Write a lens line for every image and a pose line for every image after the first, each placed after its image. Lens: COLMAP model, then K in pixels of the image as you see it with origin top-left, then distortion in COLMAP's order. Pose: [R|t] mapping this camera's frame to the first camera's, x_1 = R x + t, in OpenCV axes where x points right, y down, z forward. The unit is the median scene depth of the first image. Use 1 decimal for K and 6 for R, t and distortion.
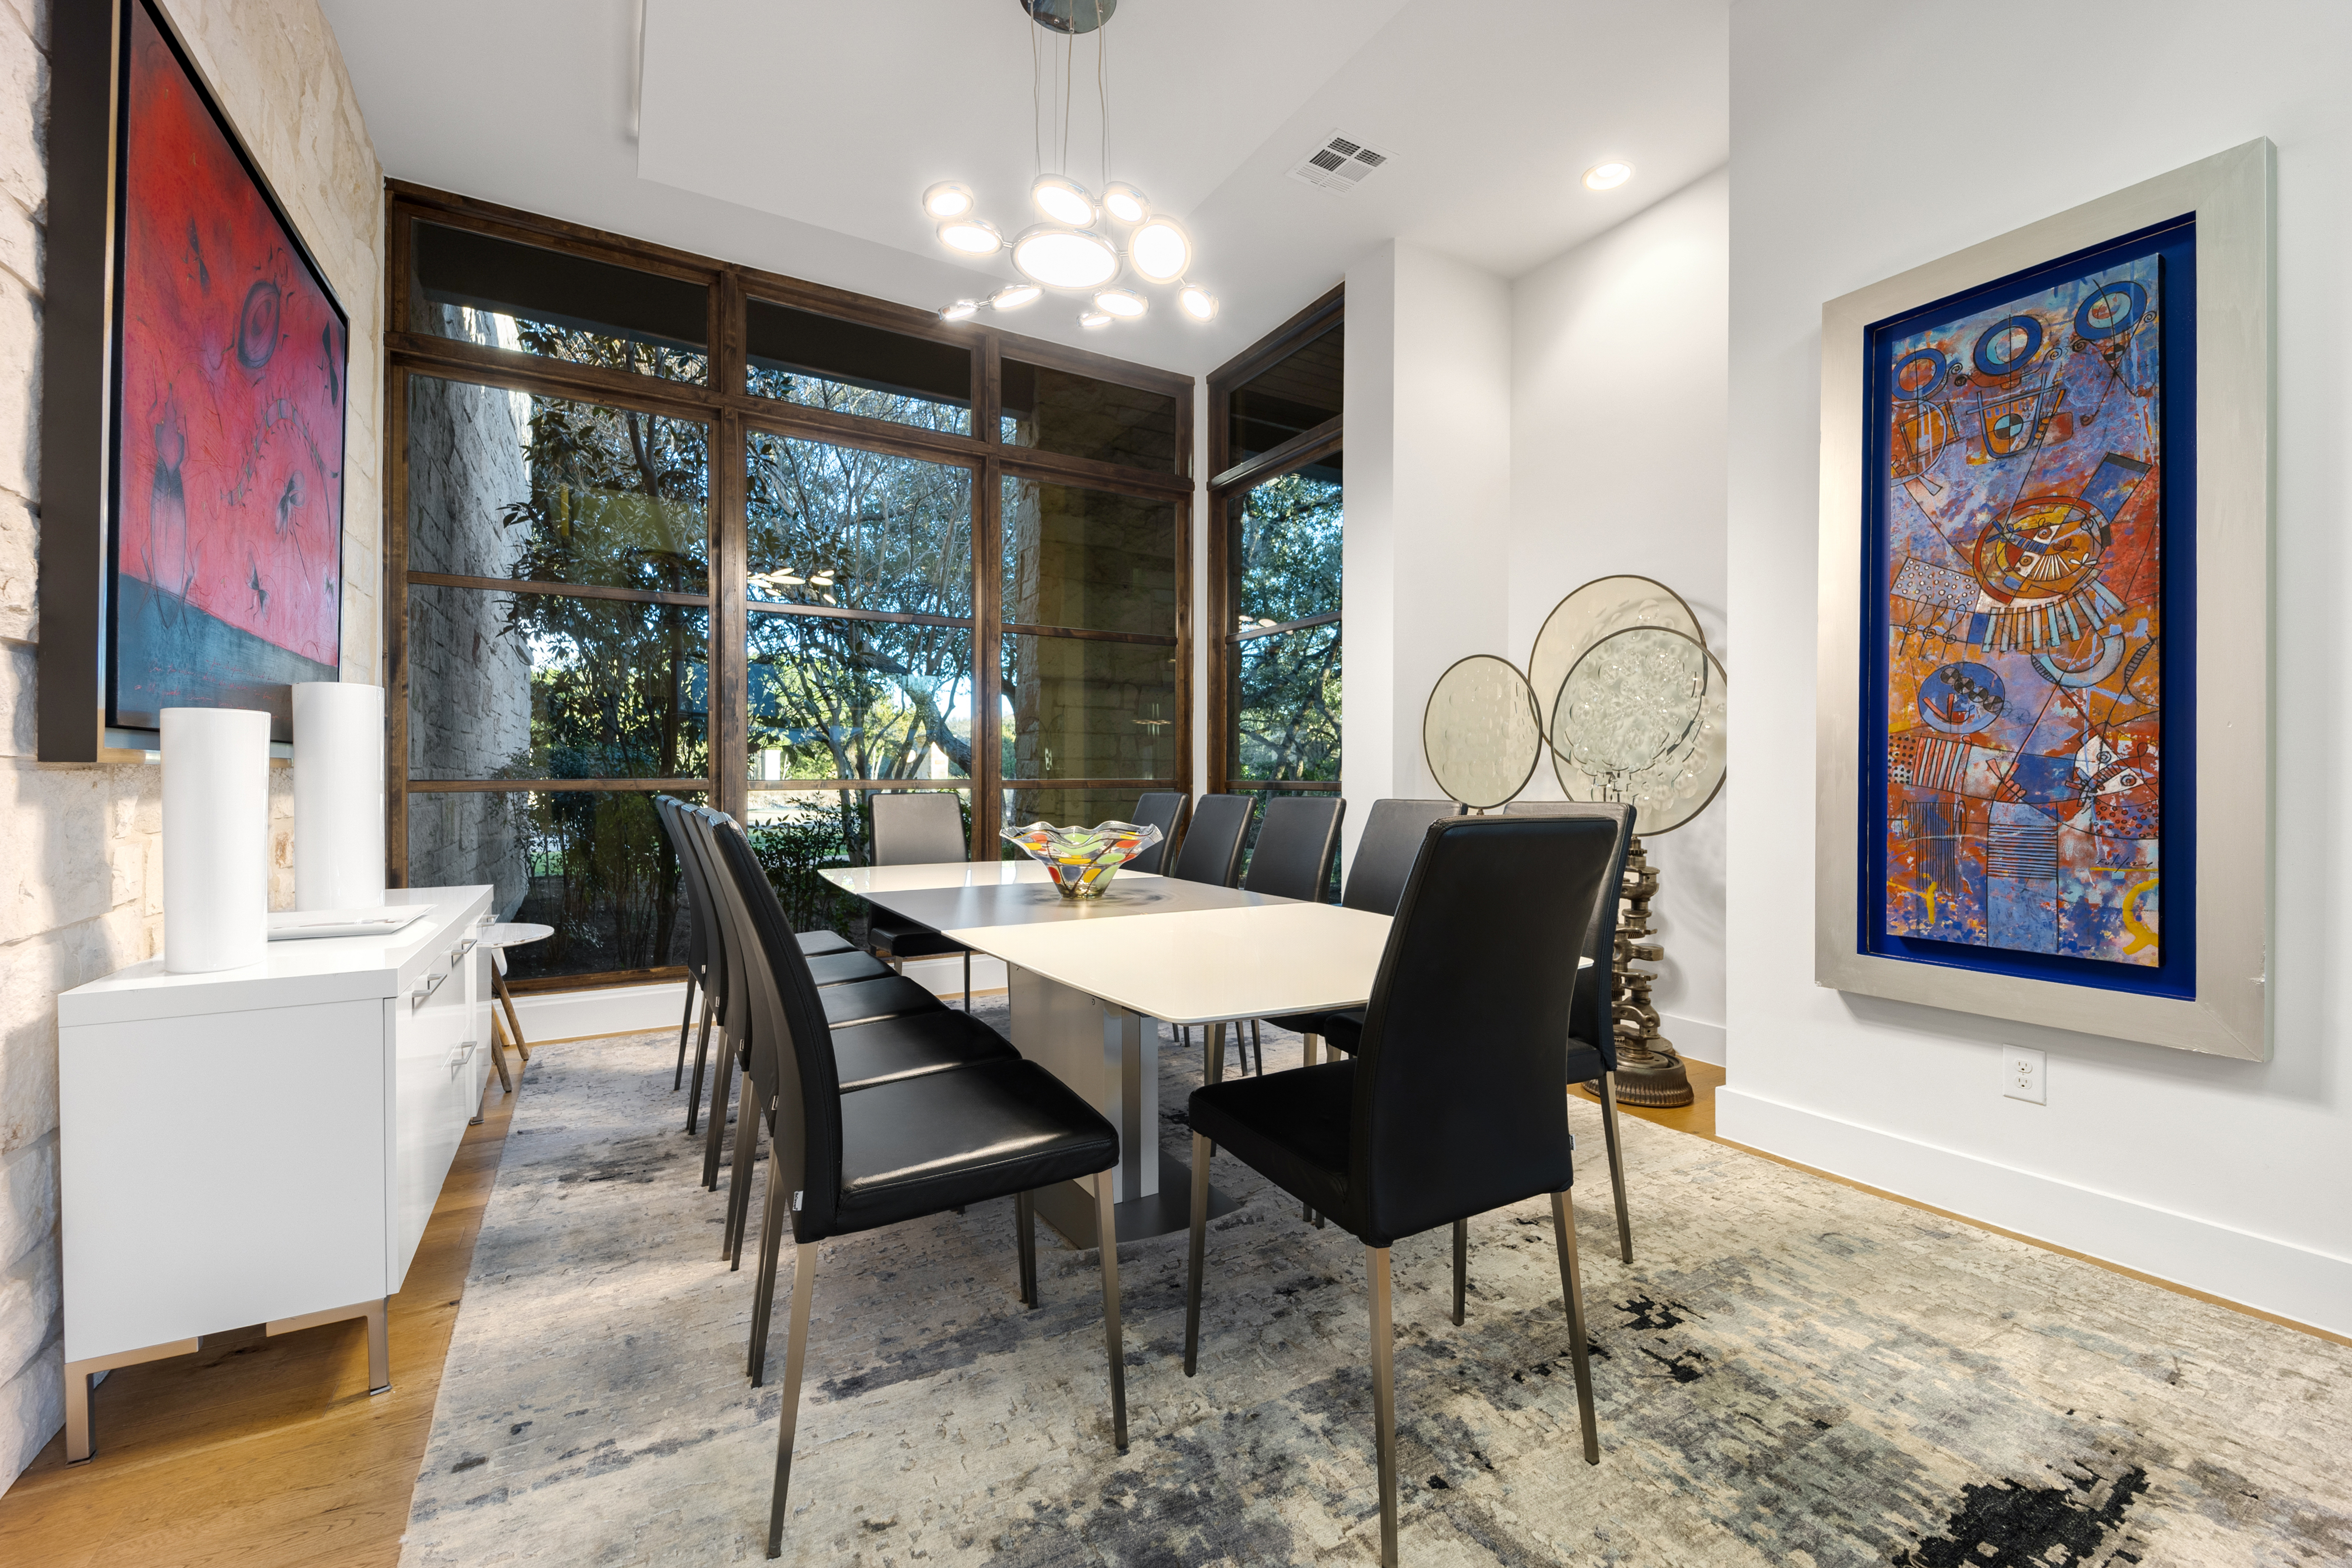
lens RADIAL K [[957.3, 0, 1181.0], [0, 957.3, 780.0], [0, 0, 1]] dist [-0.009692, -0.000188]
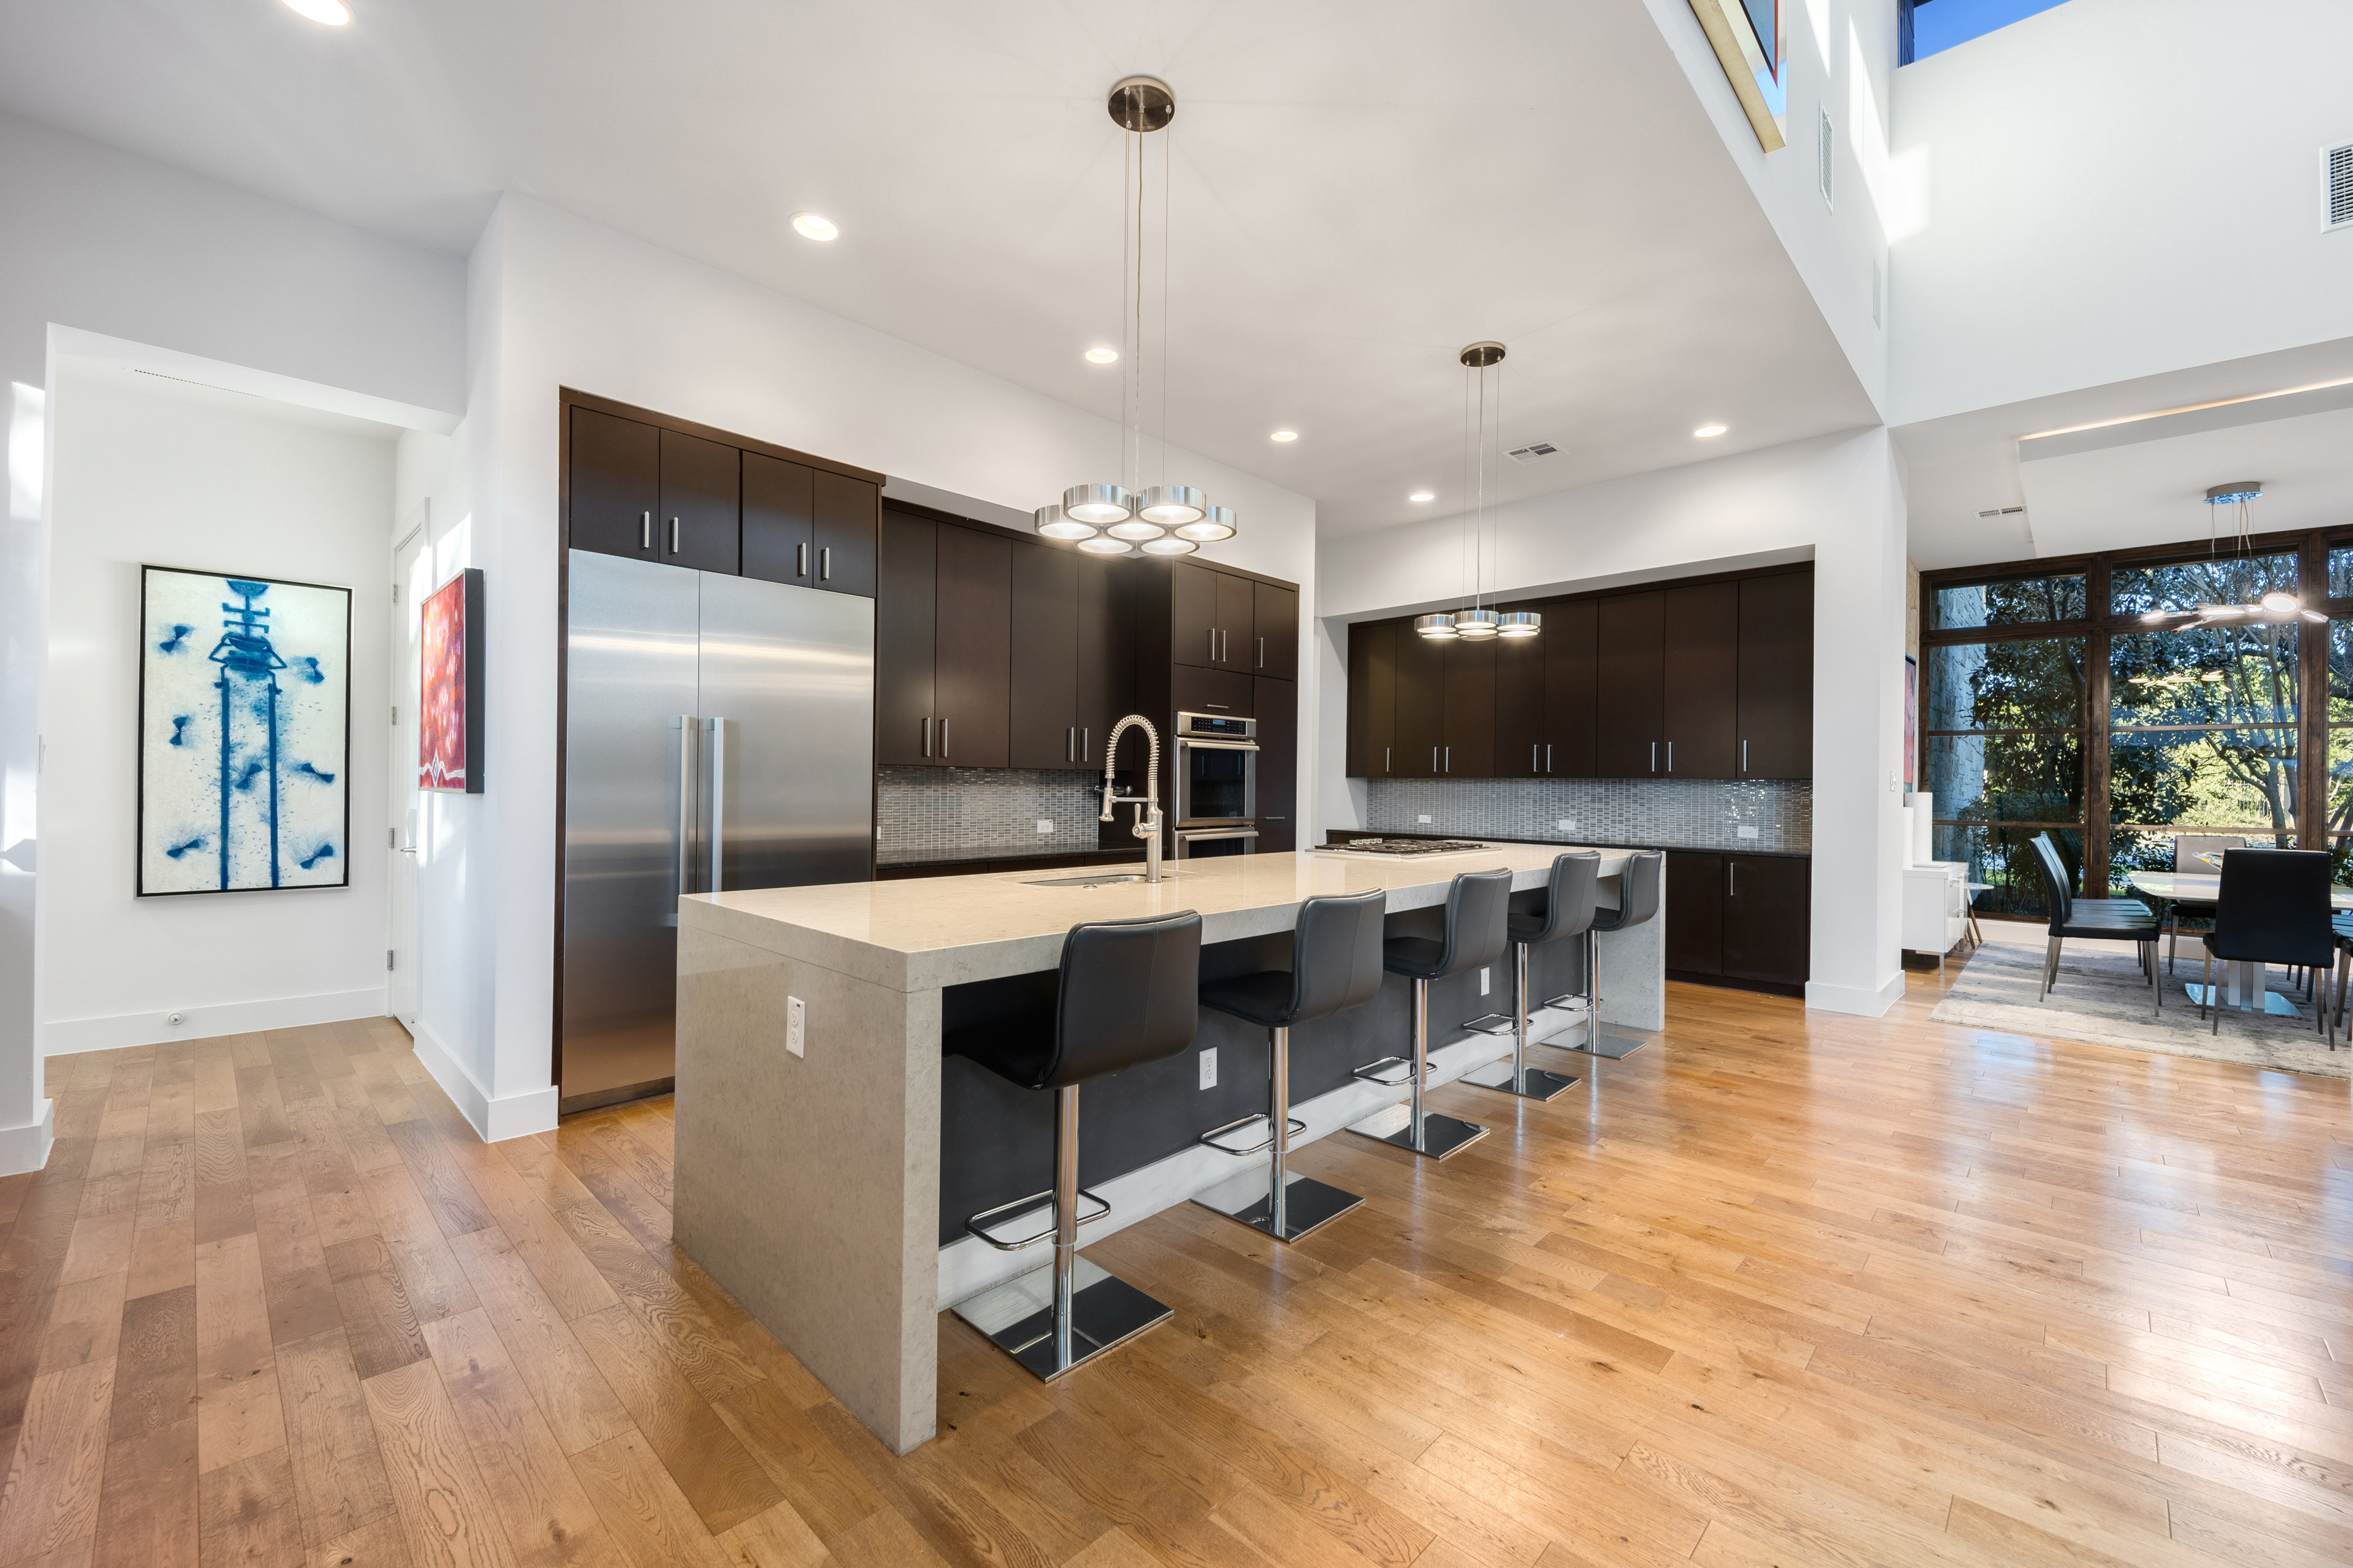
lens RADIAL K [[957.7, 0, 1180.5], [0, 957.7, 767.8], [0, 0, 1]] dist [-0.009692, -0.000188]
pose [[0.269350, -0.013198, -0.962952, 0.512251], [-0.020771, 0.999594, -0.019511, -0.023846], [0.962818, 0.025257, 0.268966, -0.759845]]
